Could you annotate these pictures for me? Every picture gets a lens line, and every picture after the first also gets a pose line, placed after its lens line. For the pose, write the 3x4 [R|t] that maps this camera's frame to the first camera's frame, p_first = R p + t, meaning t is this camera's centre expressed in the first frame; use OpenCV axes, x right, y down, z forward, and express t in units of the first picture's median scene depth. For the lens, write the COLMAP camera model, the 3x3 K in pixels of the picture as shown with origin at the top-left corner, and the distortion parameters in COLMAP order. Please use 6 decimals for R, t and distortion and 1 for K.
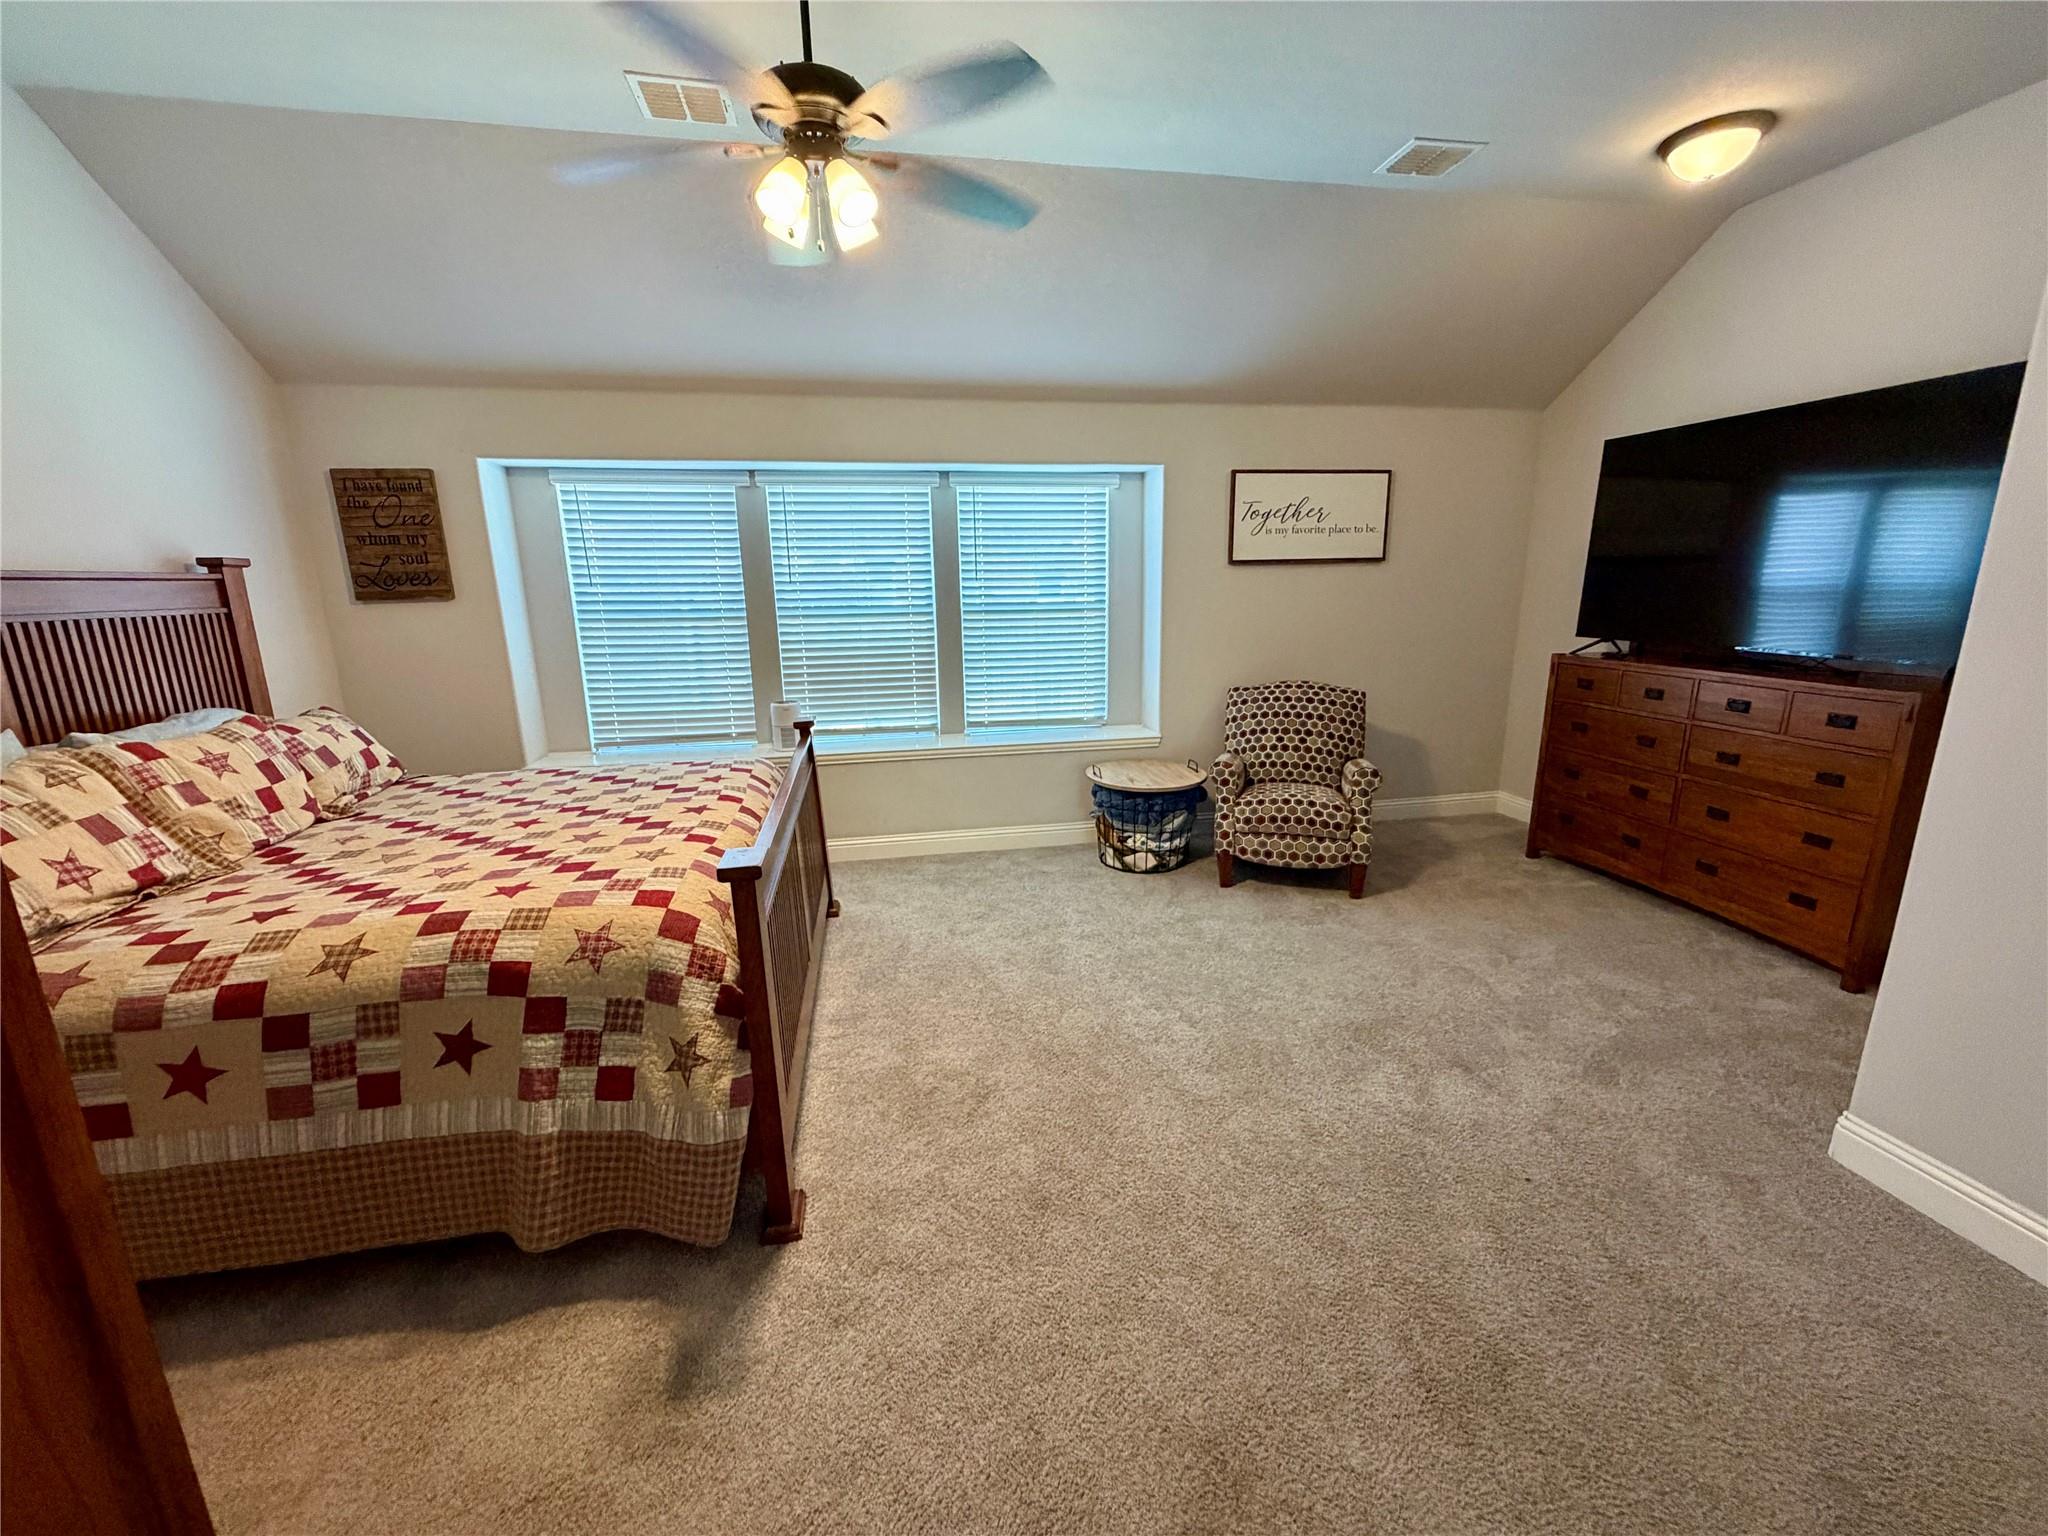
lens RADIAL K [[822.7, 0, 1016.9], [0, 822.7, 766.8], [0, 0, 1]] dist [0.000544, -0.000368]
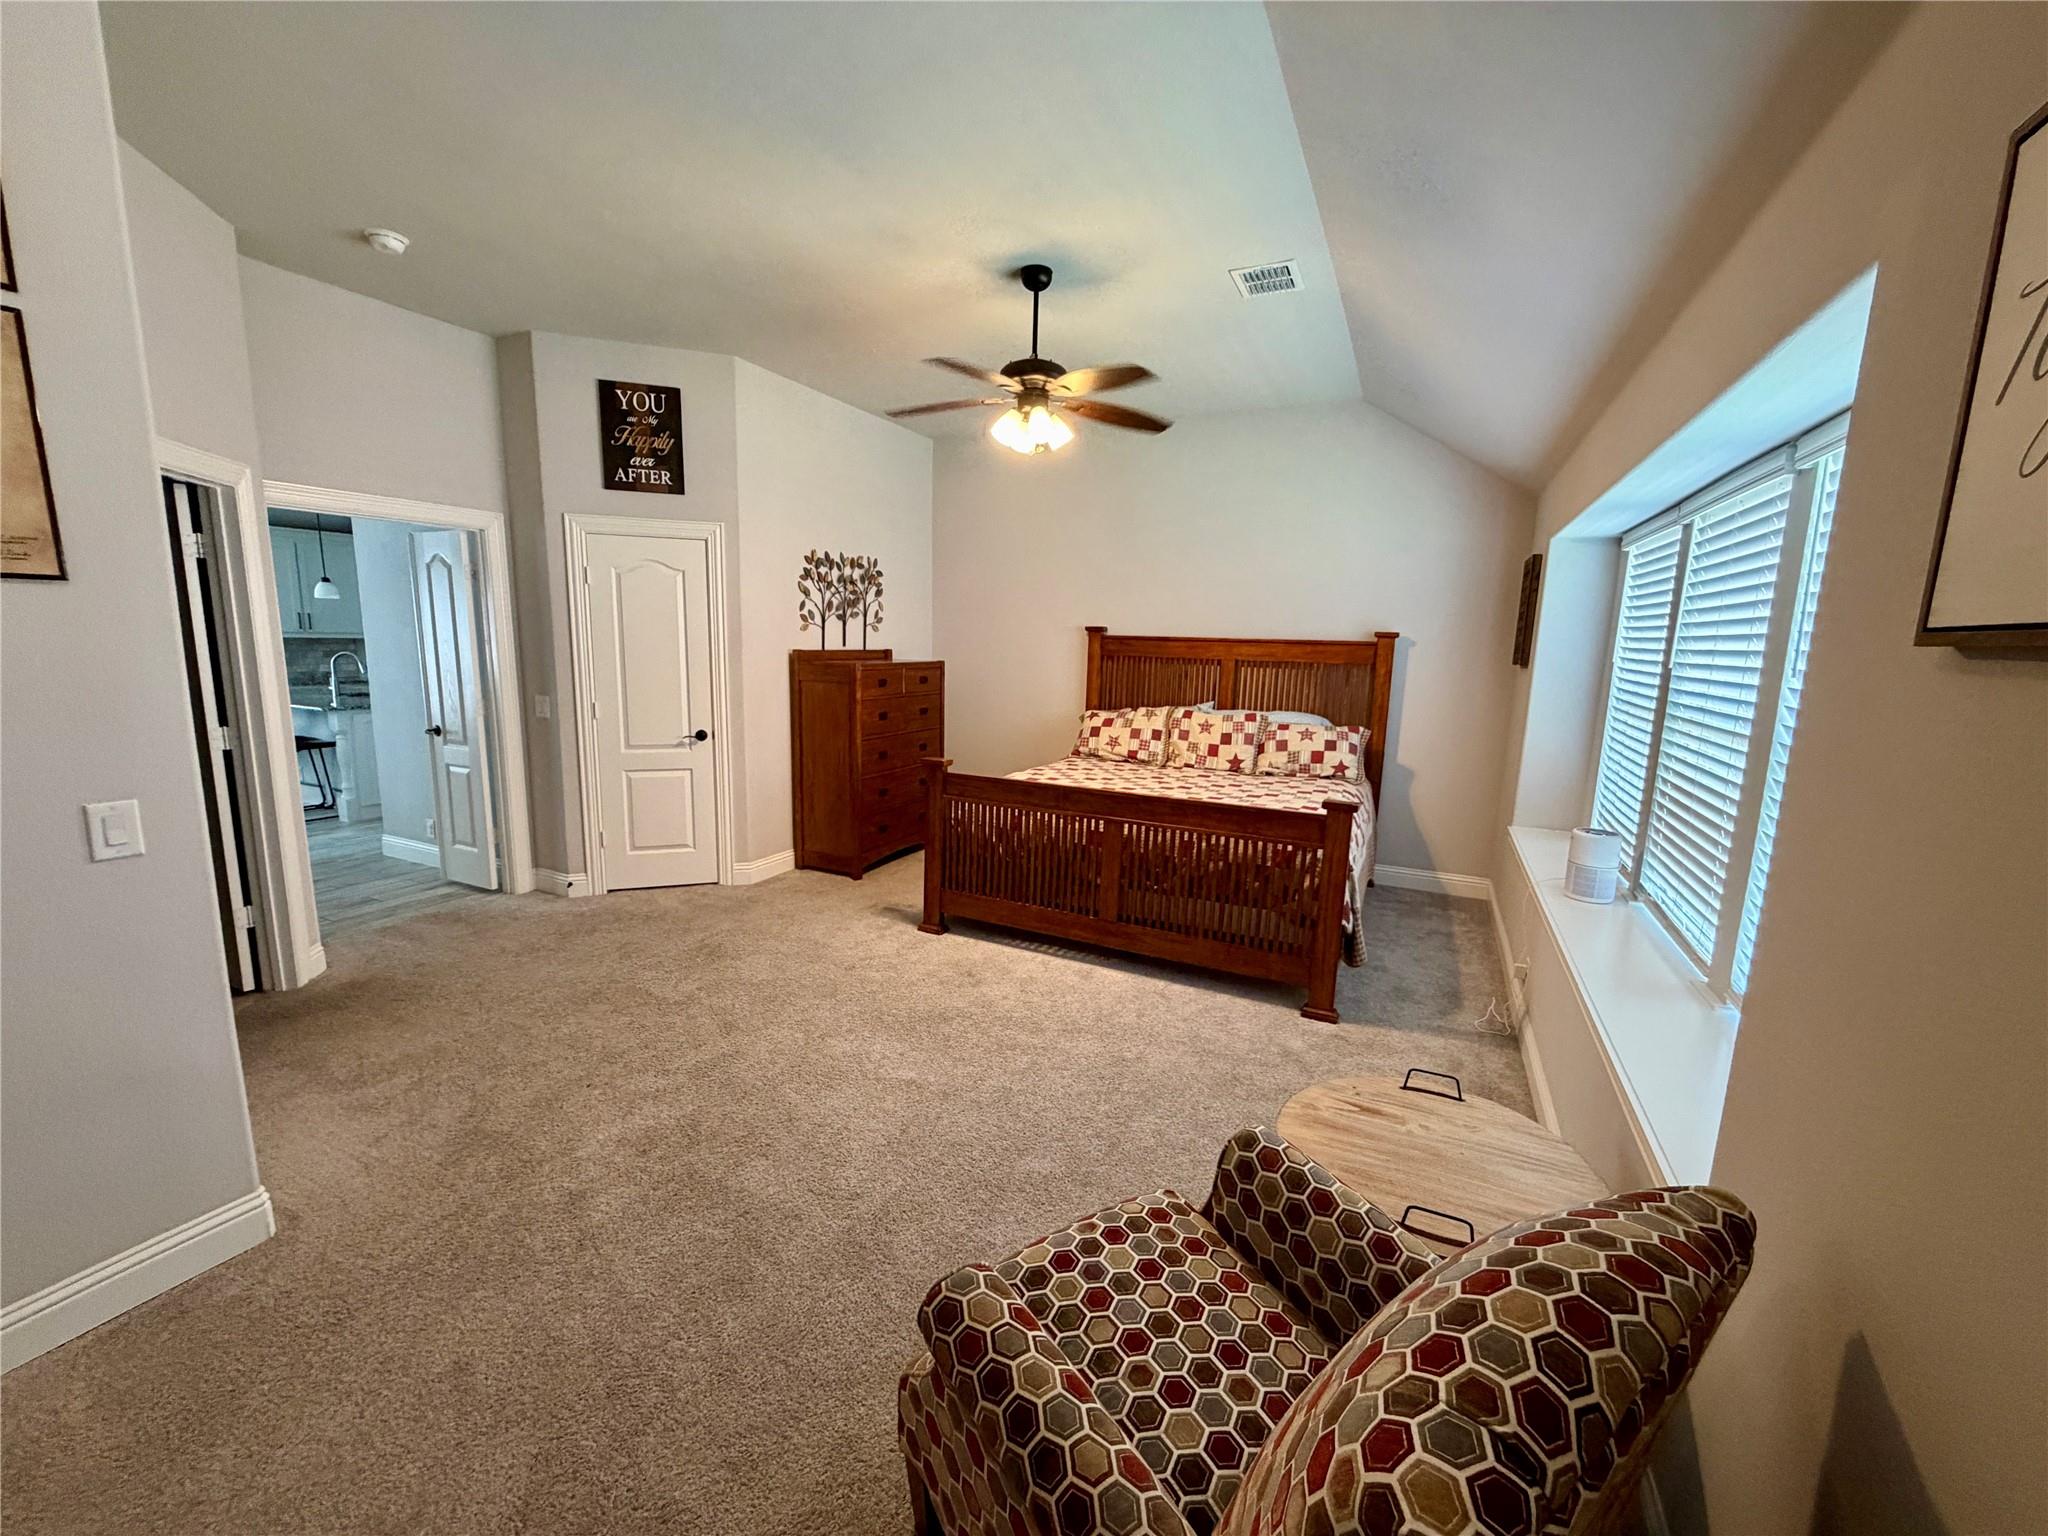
lens RADIAL K [[822.7, 0, 1016.9], [0, 822.7, 766.8], [0, 0, 1]] dist [0.000544, -0.000368]
pose [[-0.593794, 0.127748, -0.794411, 0.773243], [-0.194823, 0.935110, 0.295997, -0.333783], [0.780675, 0.330530, -0.530374, 1.340211]]
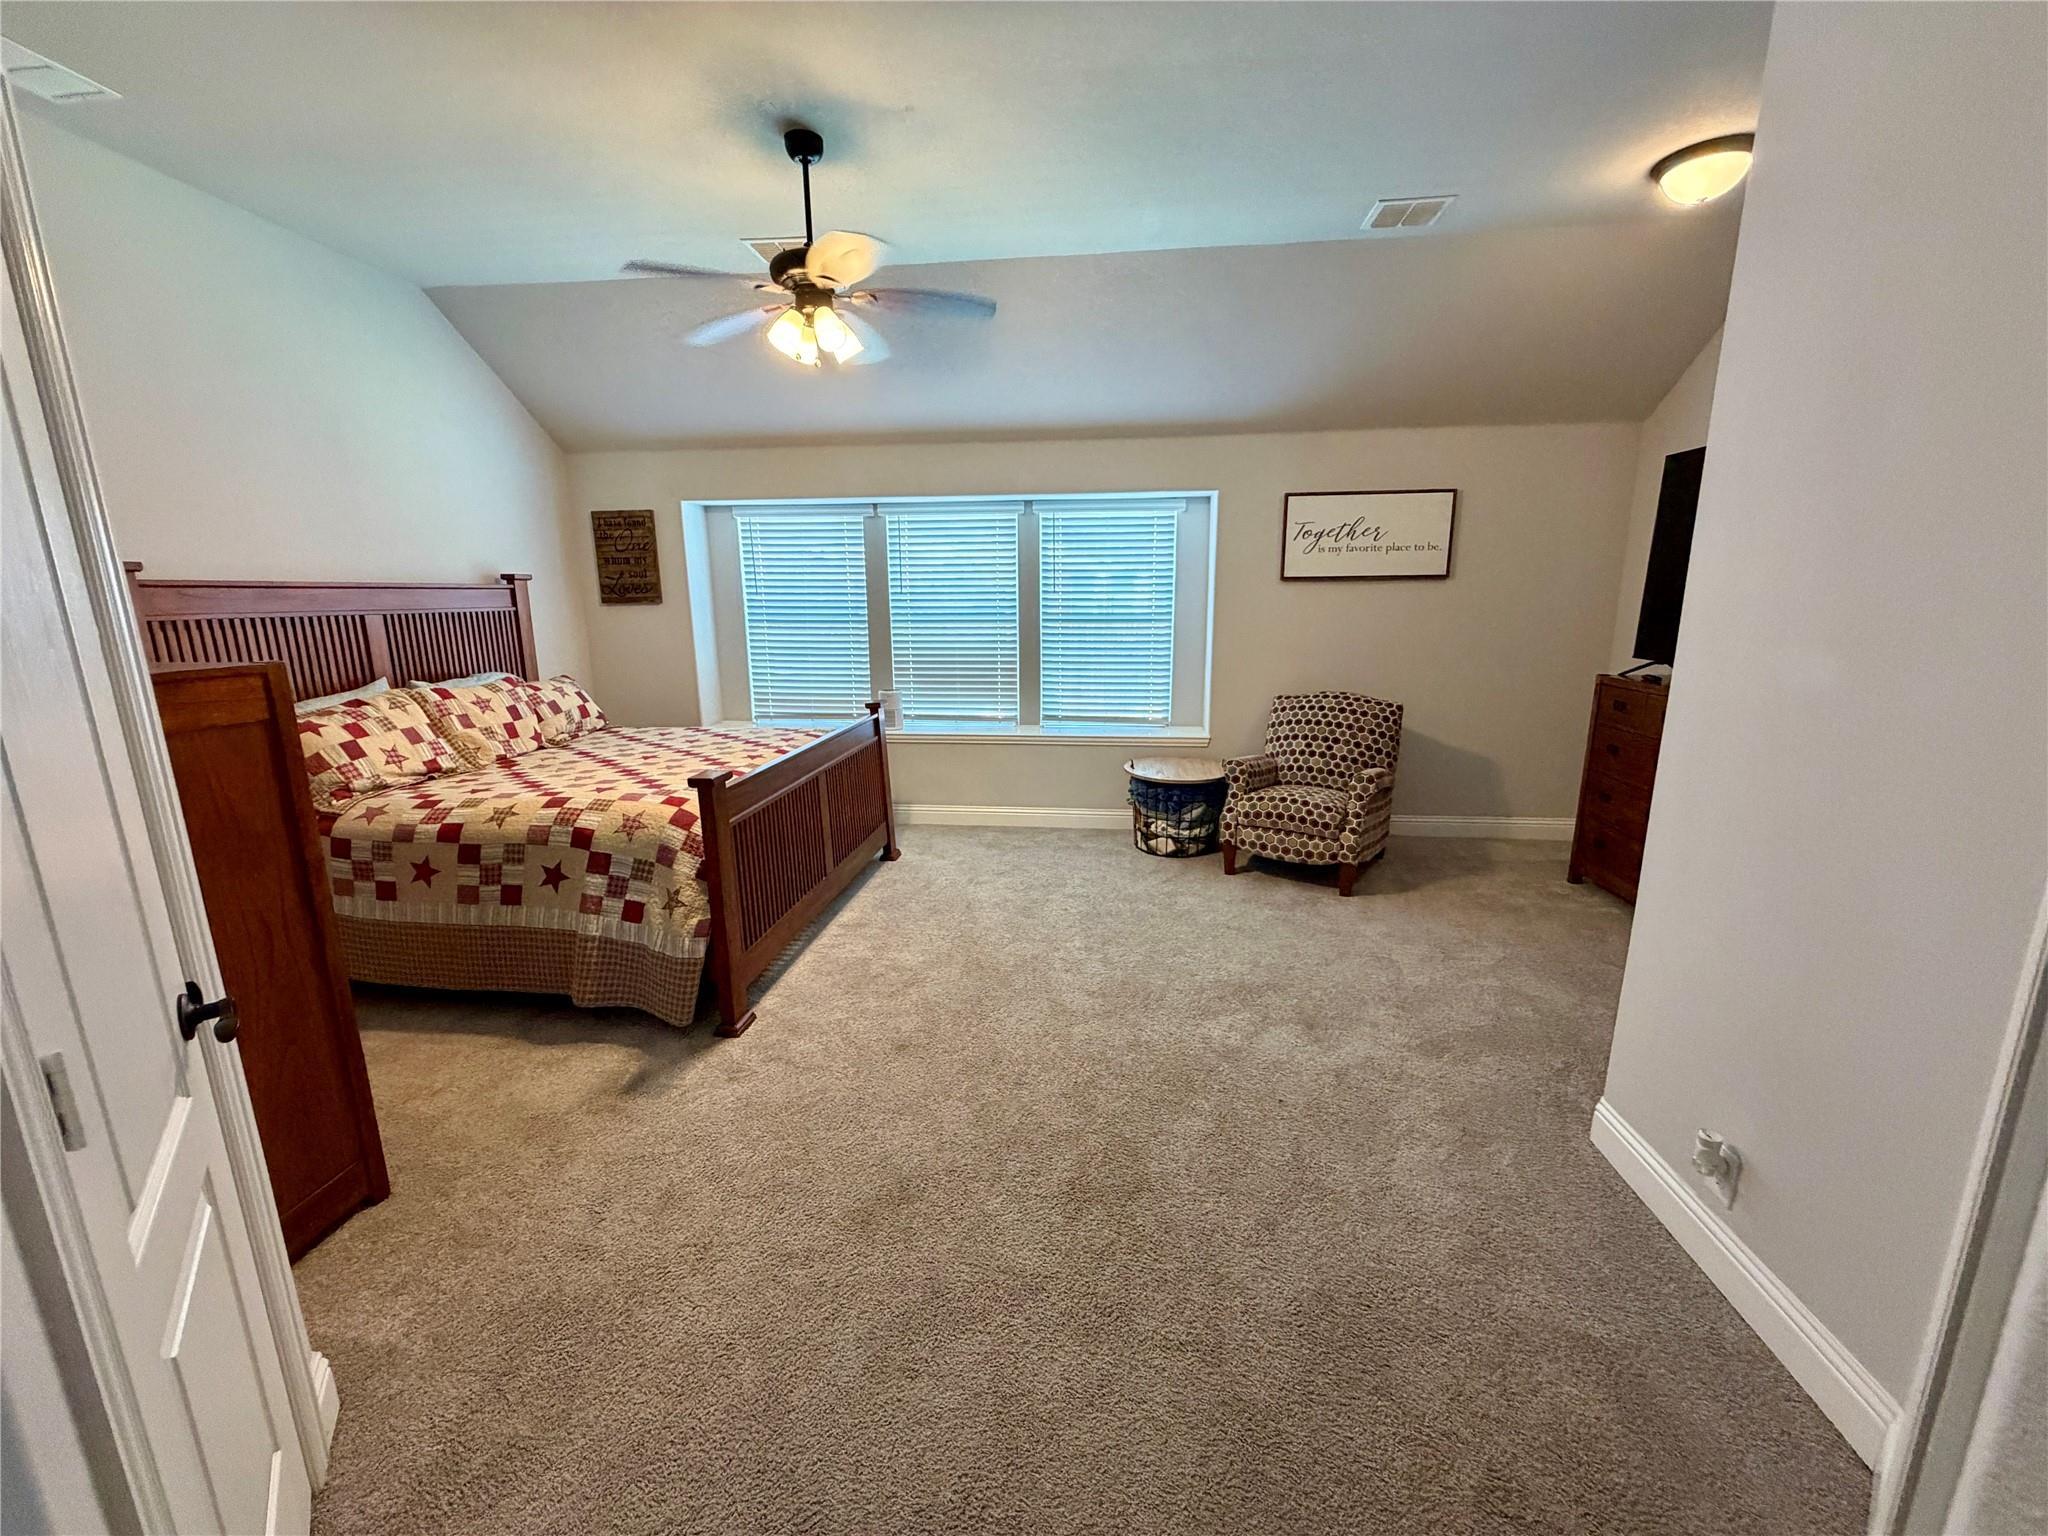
lens RADIAL K [[822.7, 0, 1016.9], [0, 822.7, 766.8], [0, 0, 1]] dist [0.000544, -0.000368]
pose [[0.955173, 0.070956, -0.287418, 0.362049], [-0.073899, 0.997266, 0.000612, 0.029041], [0.286675, 0.020655, 0.957805, -0.171021]]
